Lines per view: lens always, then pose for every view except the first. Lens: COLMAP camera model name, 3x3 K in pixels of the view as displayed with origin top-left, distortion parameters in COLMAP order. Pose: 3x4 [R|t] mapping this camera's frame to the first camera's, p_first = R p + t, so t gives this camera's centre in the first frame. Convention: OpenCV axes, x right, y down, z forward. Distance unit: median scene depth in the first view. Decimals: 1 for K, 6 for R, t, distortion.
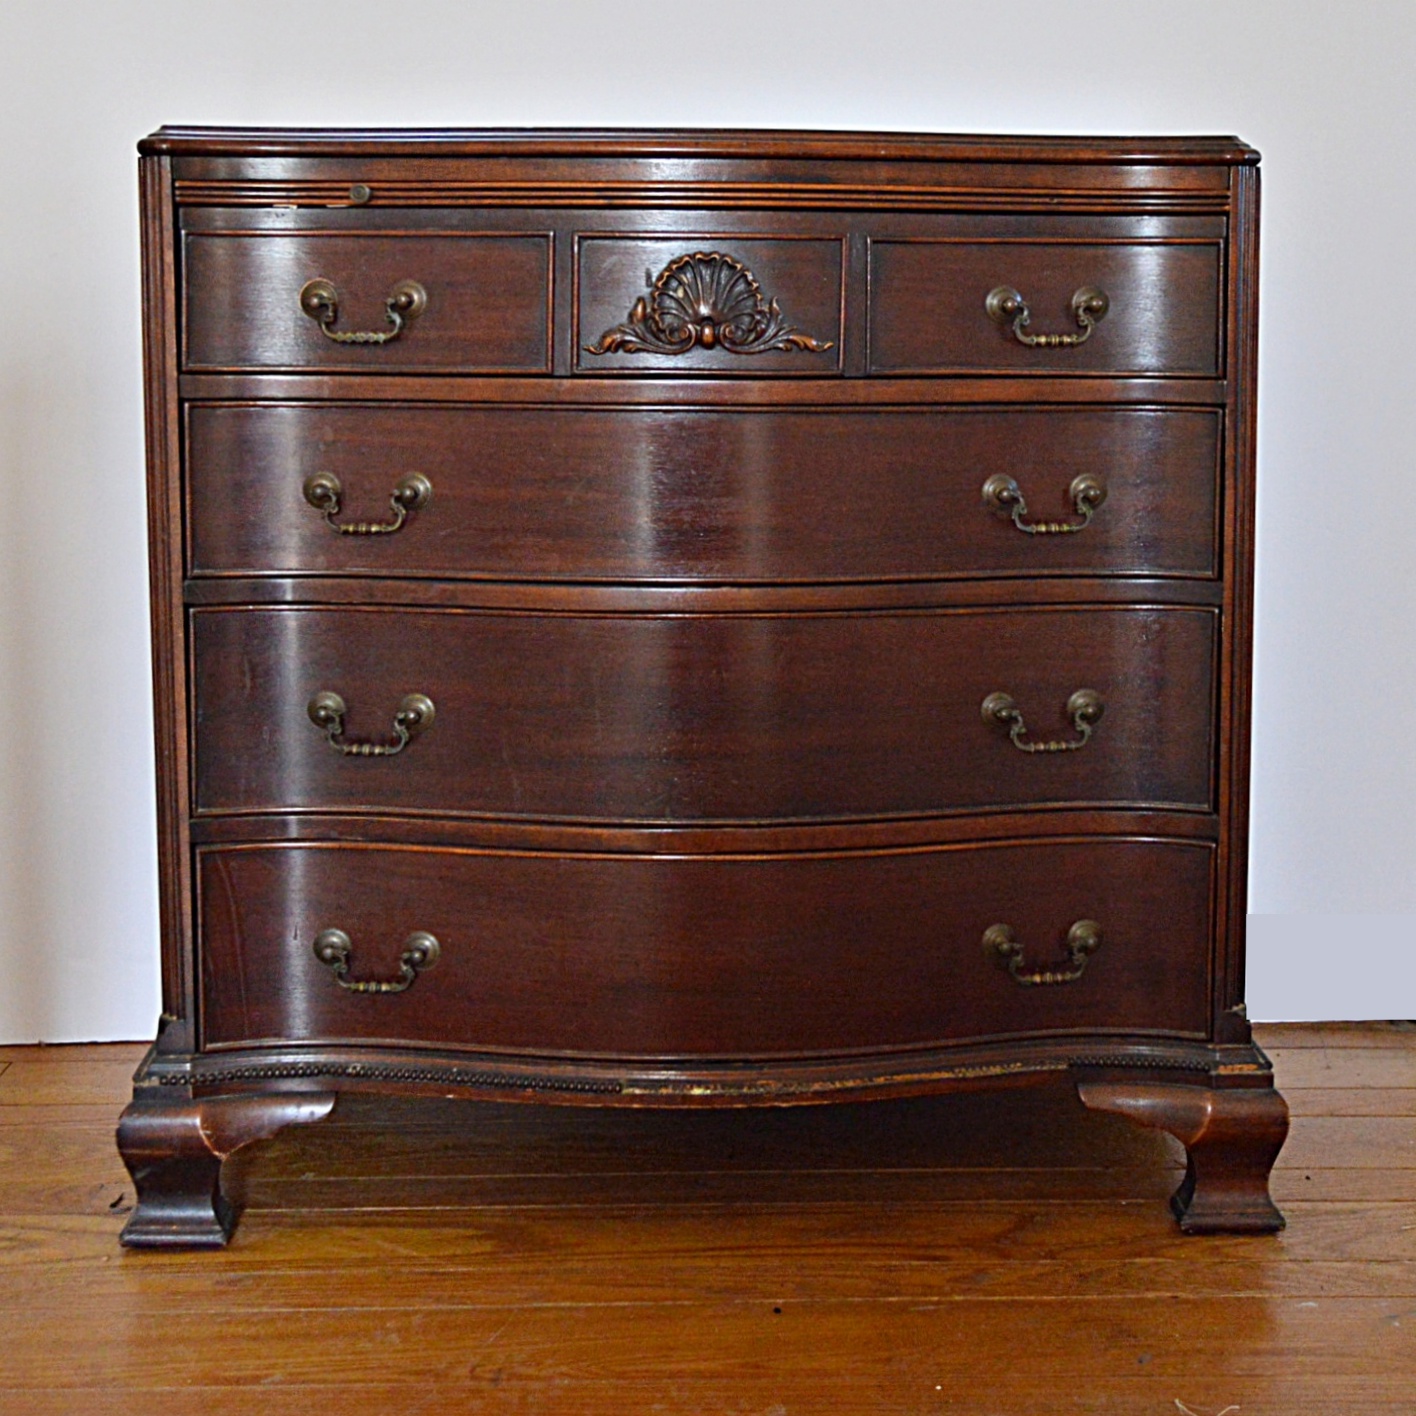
lens RADIAL K [[2433.0, 0, 803.5], [0, 2433.0, 513.1], [0, 0, 1]] dist [-0.048017, 0.097498]
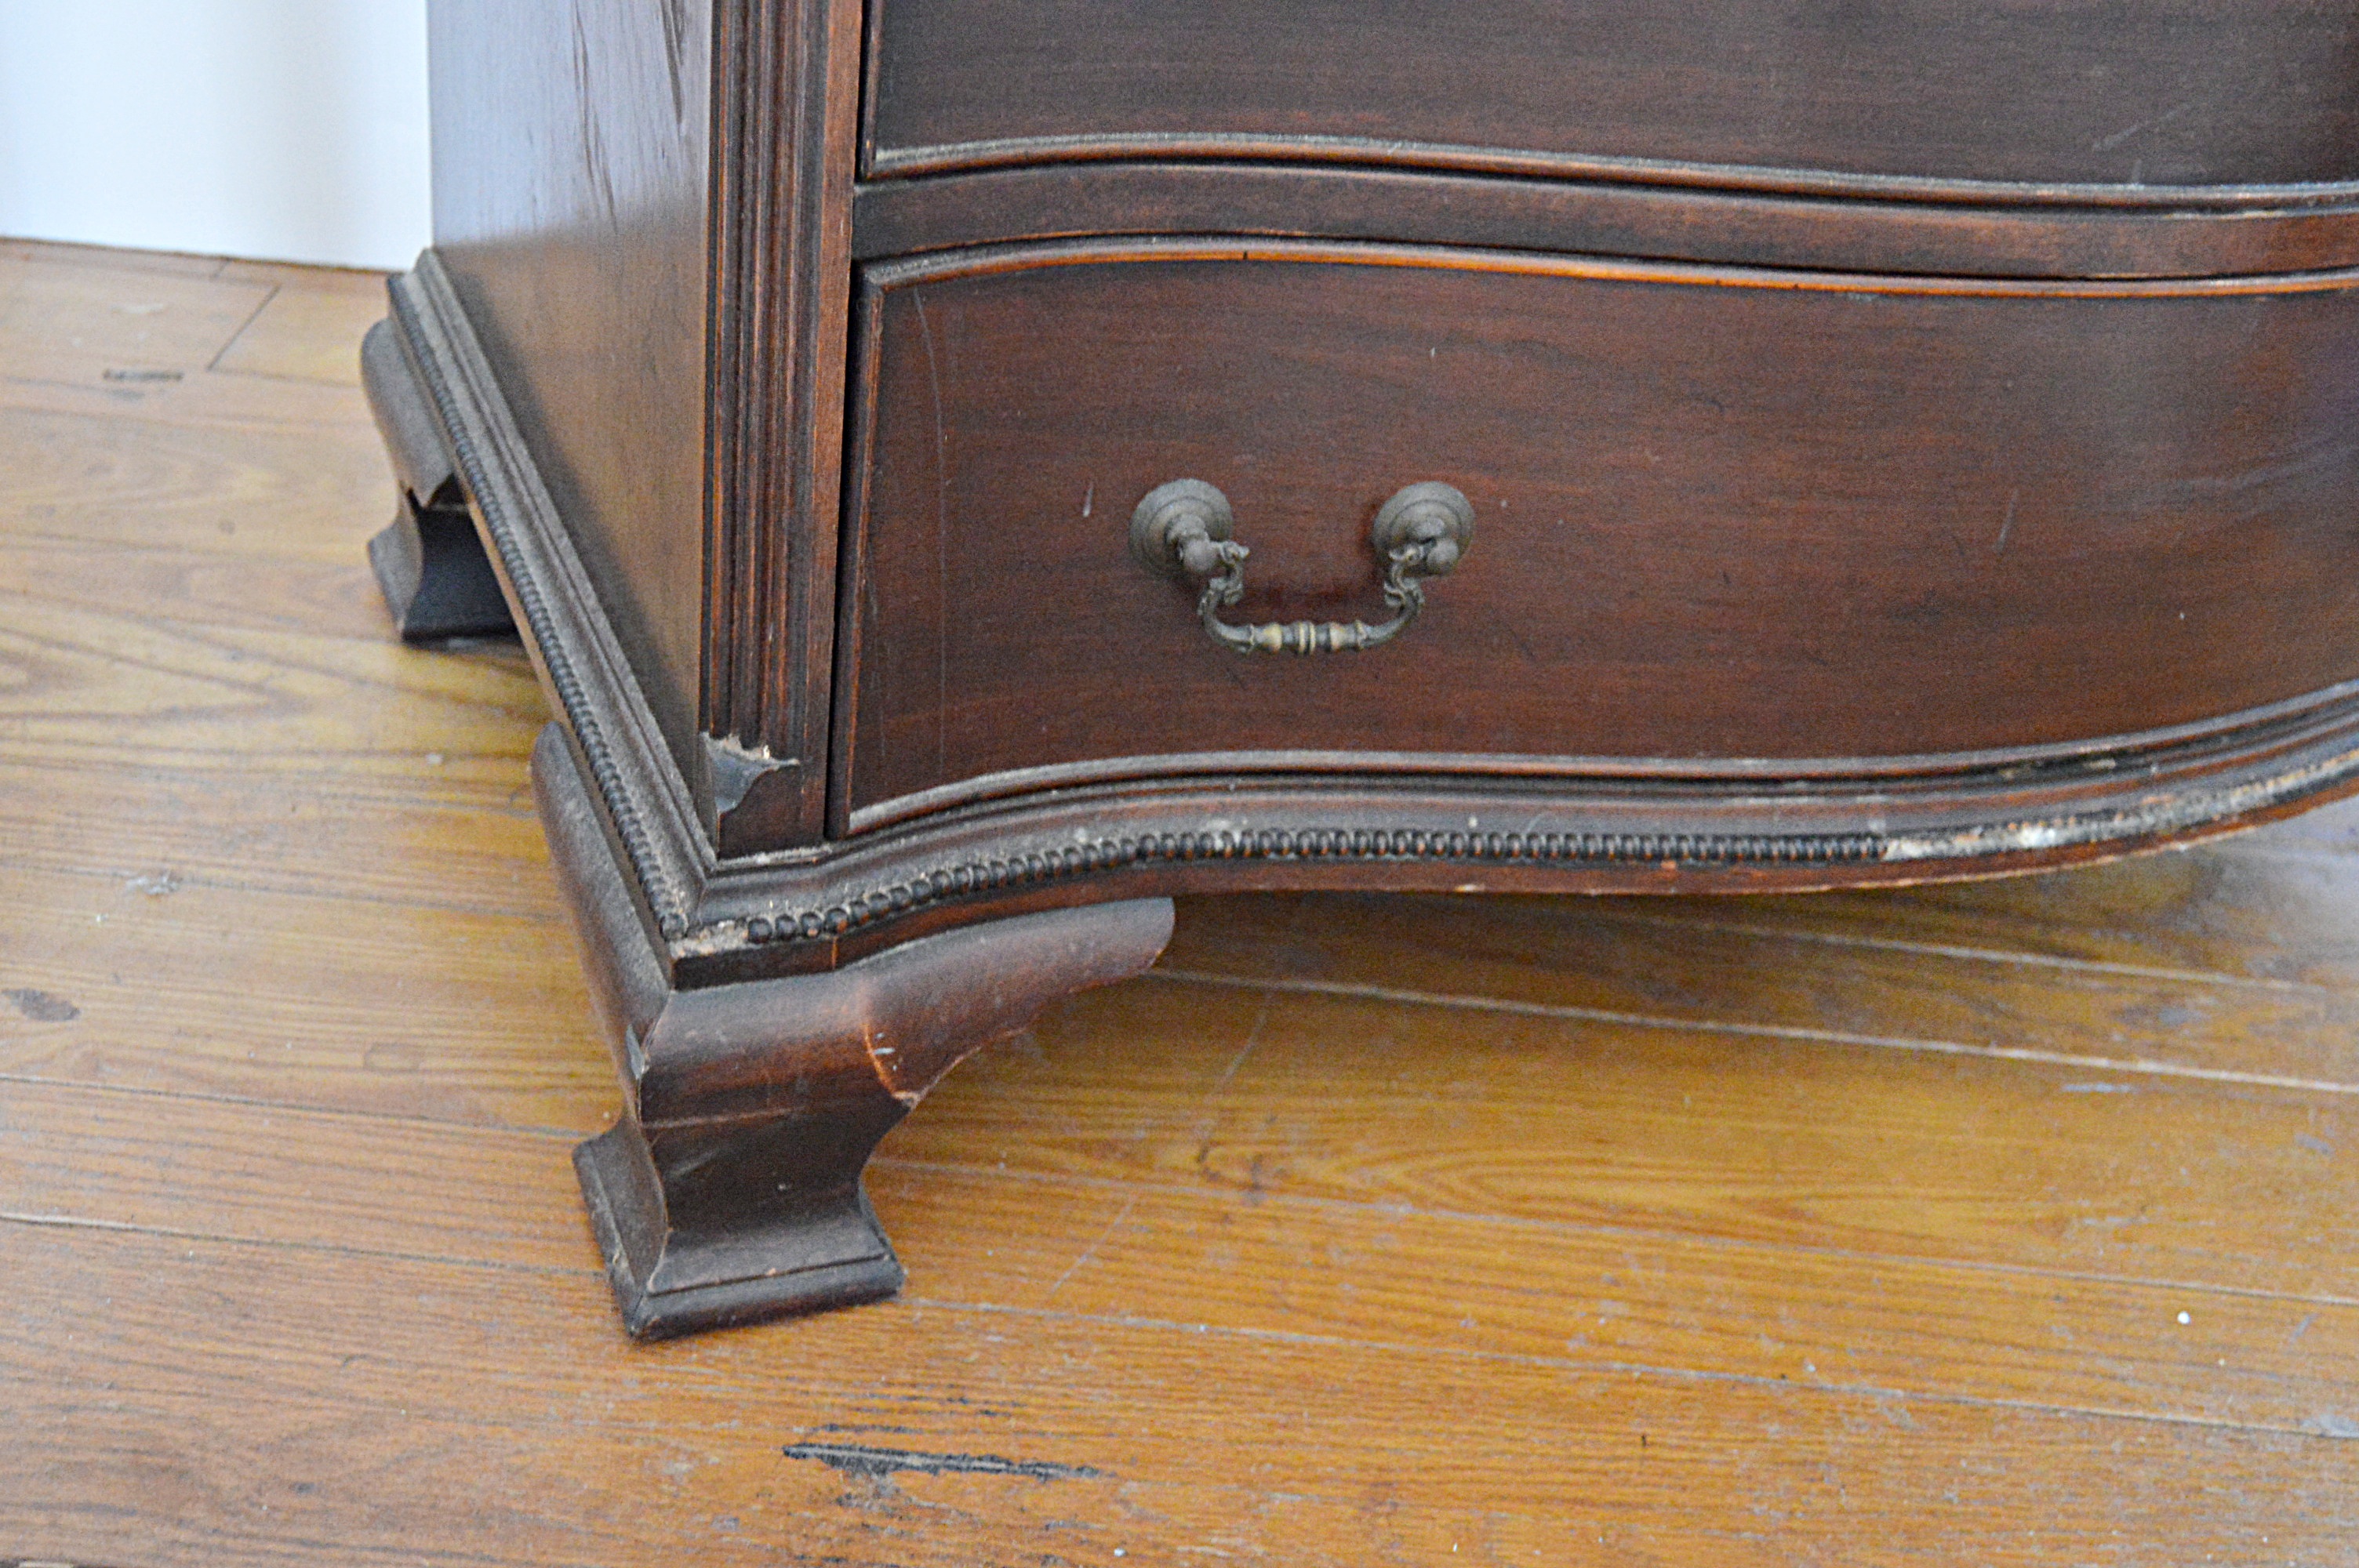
lens RADIAL K [[2702.1, 0, 1179.5], [0, 2702.1, 784.0], [0, 0, 1]] dist [-0.012820, -0.010348]
pose [[0.941206, -0.072572, 0.329947, -0.334125], [-0.077587, 0.904116, 0.420184, 0.046462], [-0.328804, -0.421079, 0.845329, 0.659672]]
